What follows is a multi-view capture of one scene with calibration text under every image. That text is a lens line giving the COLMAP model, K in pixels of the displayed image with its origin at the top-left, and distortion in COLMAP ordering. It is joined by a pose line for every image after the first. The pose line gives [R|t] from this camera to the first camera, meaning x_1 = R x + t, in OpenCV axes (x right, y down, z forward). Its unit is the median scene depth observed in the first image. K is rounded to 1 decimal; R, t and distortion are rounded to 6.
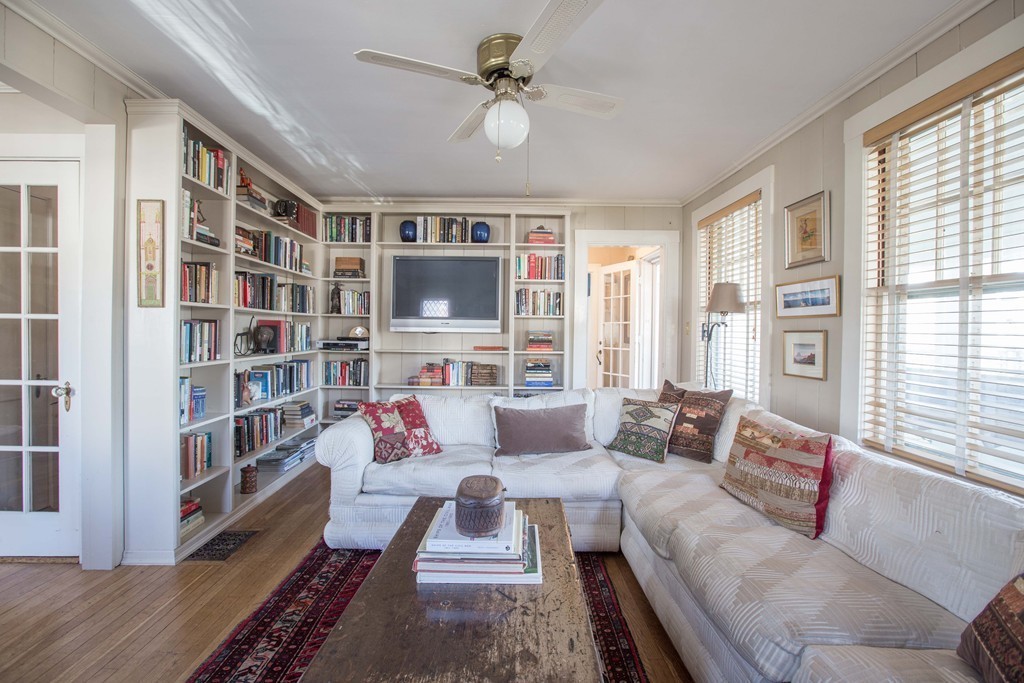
lens RADIAL K [[458.7, 0, 511.7], [0, 458.7, 333.8], [0, 0, 1]] dist [-0.000345, -0.000093]
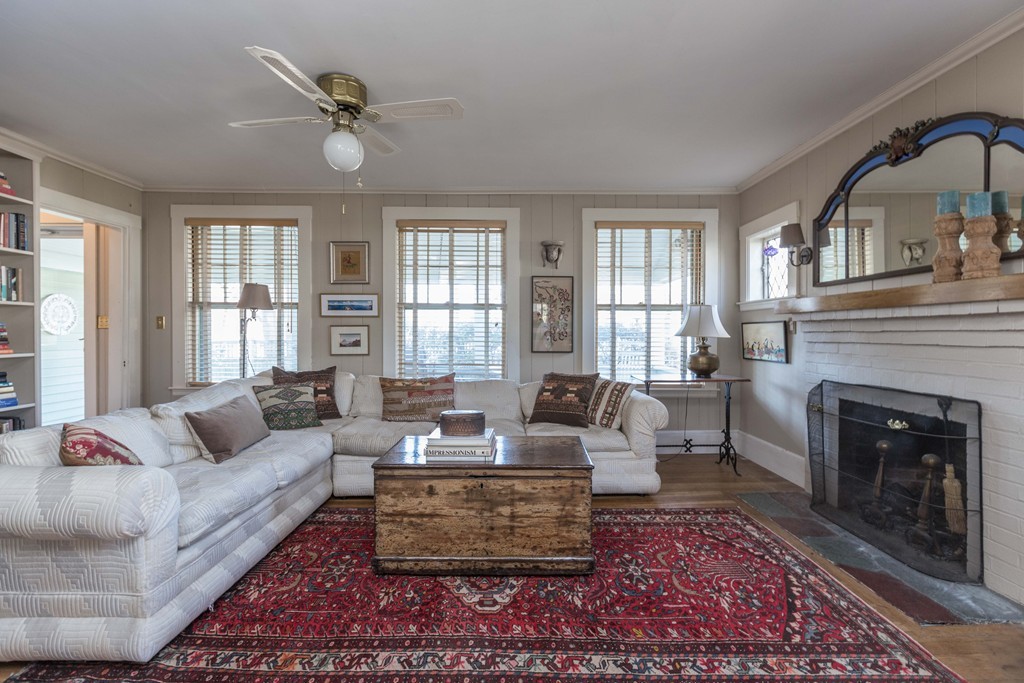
lens RADIAL K [[451.9, 0, 513.3], [0, 451.9, 336.8], [0, 0, 1]] dist [-0.039210, 0.000102]
pose [[-0.015045, -0.007938, 0.999855, -0.899772], [0.012353, 0.999891, 0.008124, 0.027456], [-0.999811, 0.012474, -0.014945, 0.466170]]
